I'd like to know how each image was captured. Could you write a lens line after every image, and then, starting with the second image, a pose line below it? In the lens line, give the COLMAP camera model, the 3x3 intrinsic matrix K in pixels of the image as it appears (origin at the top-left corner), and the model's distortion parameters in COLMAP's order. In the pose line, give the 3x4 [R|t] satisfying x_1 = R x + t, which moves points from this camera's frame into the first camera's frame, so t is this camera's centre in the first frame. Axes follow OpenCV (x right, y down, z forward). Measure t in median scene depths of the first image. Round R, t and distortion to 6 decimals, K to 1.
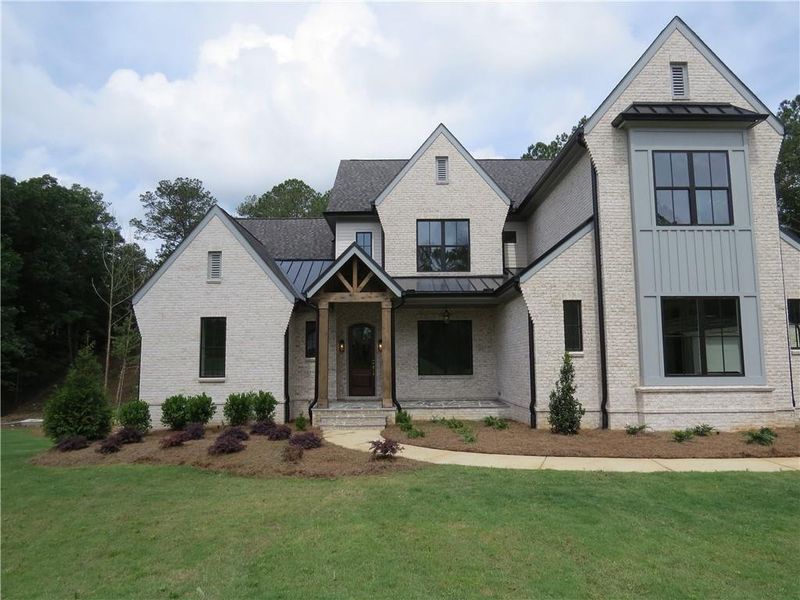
lens RADIAL K [[573.3, 0, 400.0], [0, 573.3, 300.0], [0, 0, 1]] dist [-0.013759, -0.000232]
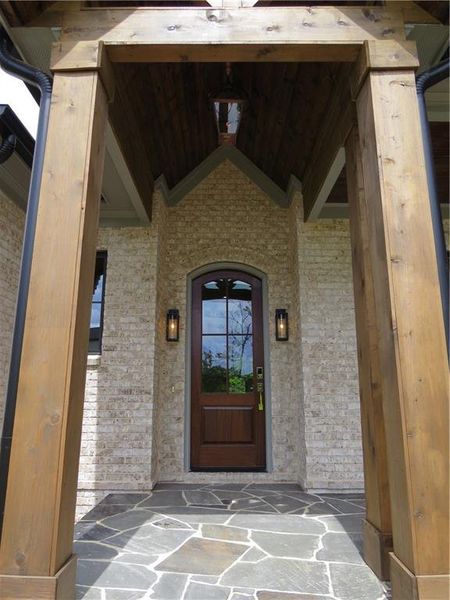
lens RADIAL K [[430.0, 0, 225.0], [0, 430.0, 300.0], [0, 0, 1]] dist [-0.013759, -0.000232]
pose [[0.999973, 0.007186, -0.001559, -0.080541], [-0.007313, 0.994001, -0.109127, 0.109781], [0.000766, 0.109136, 0.994027, 0.862493]]
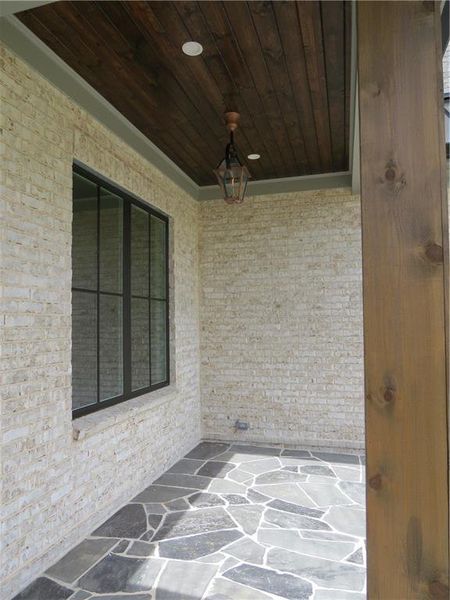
lens RADIAL K [[430.0, 0, 225.0], [0, 430.0, 300.0], [0, 0, 1]] dist [-0.013759, -0.000232]
pose [[0.268613, 0.054039, 0.961731, -0.115992], [-0.099629, 0.994629, -0.028061, 0.099608], [-0.958082, -0.088279, 0.272554, 1.042918]]
